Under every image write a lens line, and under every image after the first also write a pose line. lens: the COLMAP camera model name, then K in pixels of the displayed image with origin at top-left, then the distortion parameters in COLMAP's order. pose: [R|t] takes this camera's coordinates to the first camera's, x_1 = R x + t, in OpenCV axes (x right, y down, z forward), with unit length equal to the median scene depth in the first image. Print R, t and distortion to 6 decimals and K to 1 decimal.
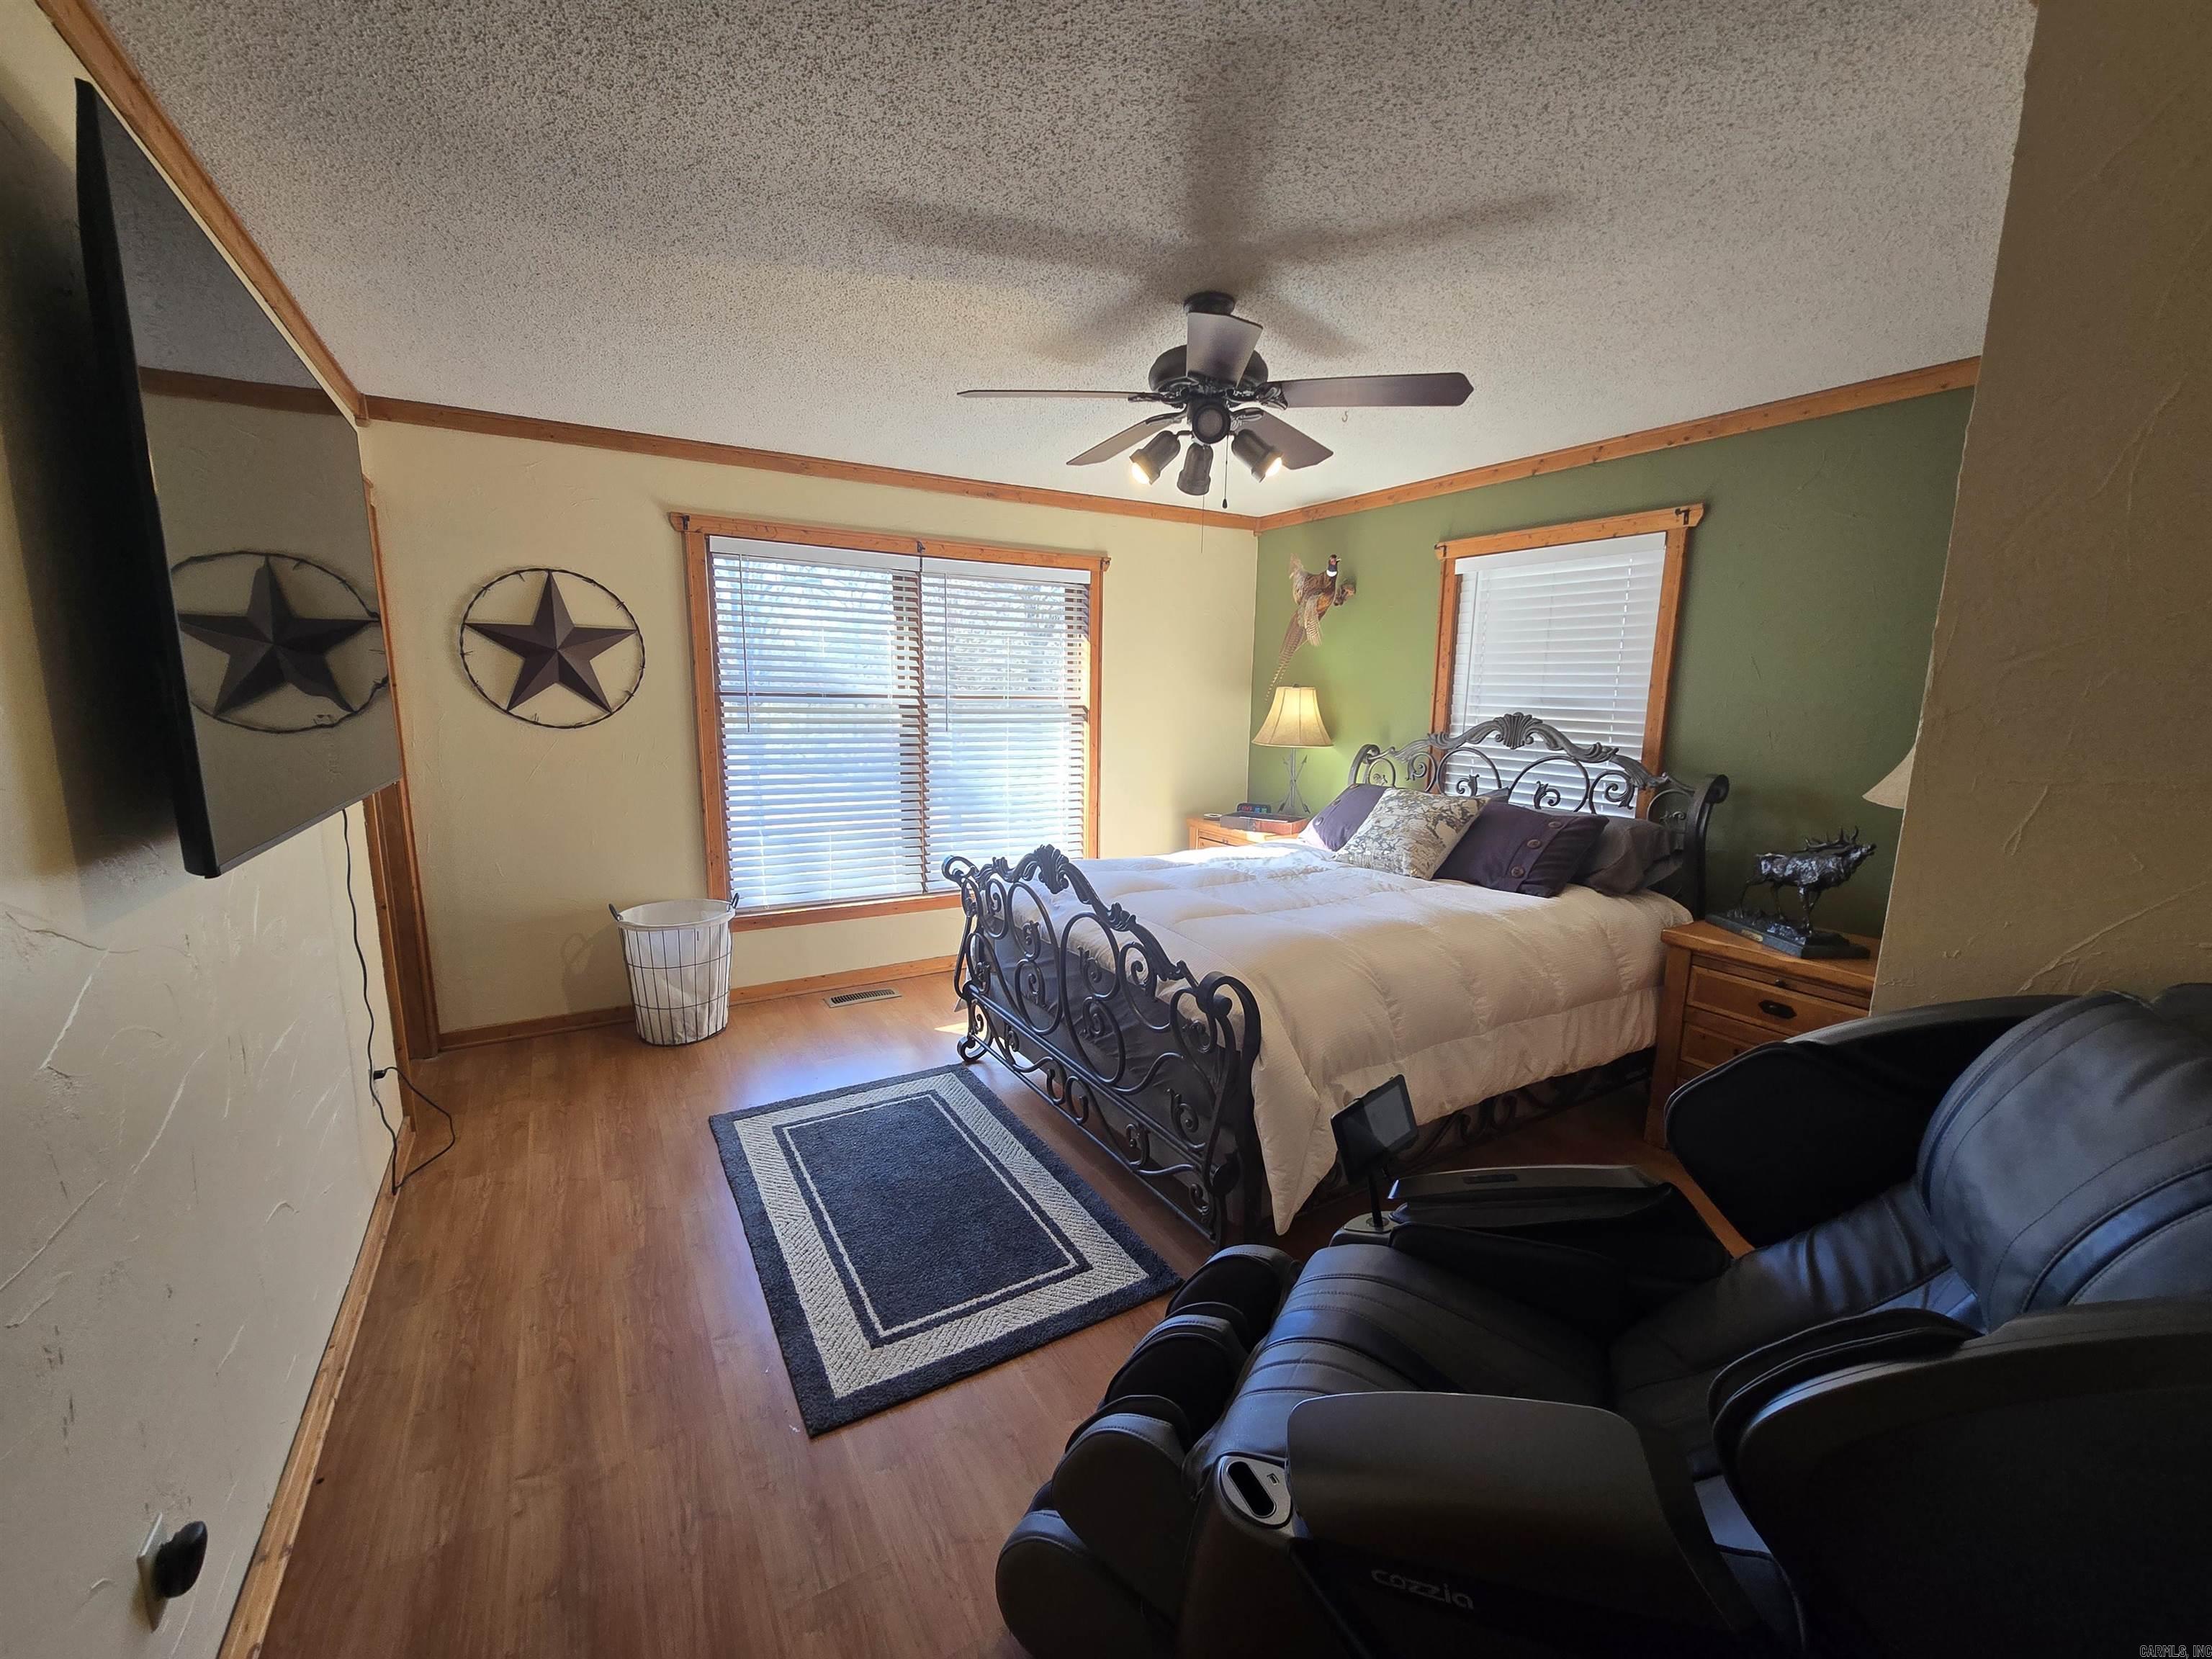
lens RADIAL K [[905.9, 0, 1093.8], [0, 905.9, 835.3], [0, 0, 1]] dist [-0.001088, -0.001200]
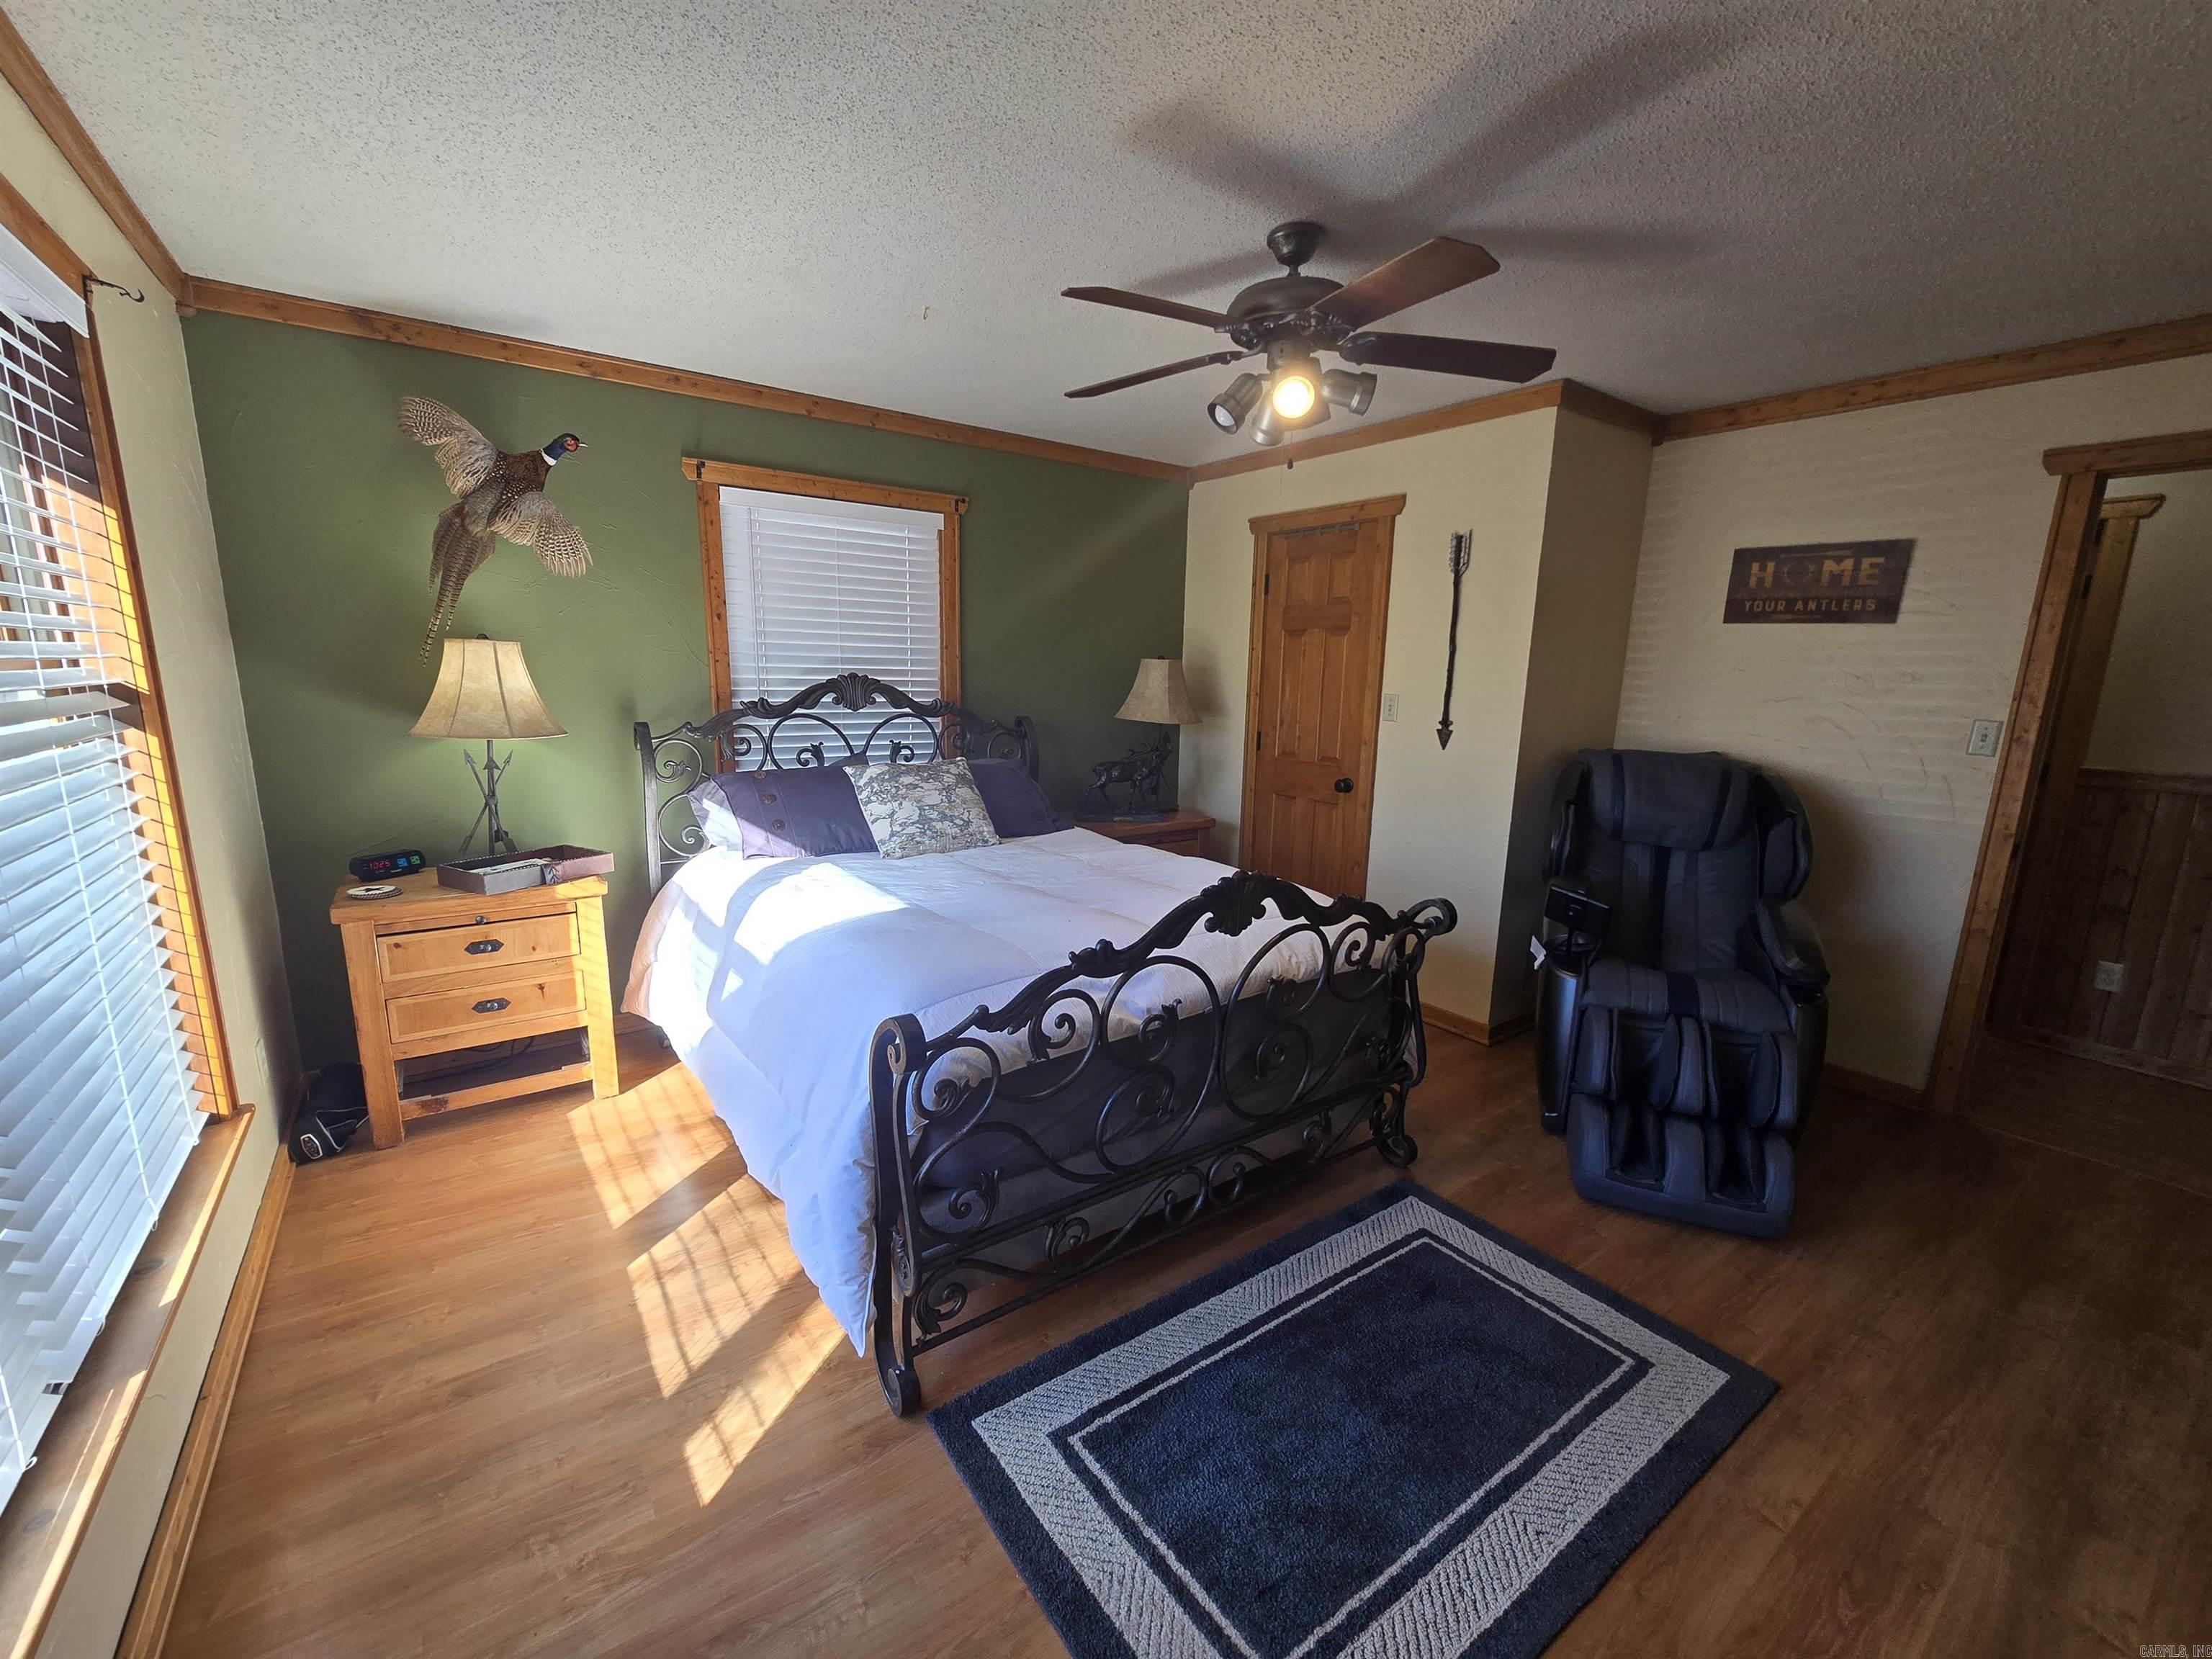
lens RADIAL K [[905.9, 0, 1097.0], [0, 905.9, 842.5], [0, 0, 1]] dist [-0.001088, -0.001200]
pose [[-0.094694, -0.207695, 0.973599, -0.576842], [0.141602, 0.965240, 0.219684, -0.146884], [-0.985384, 0.158666, -0.061993, 0.893254]]
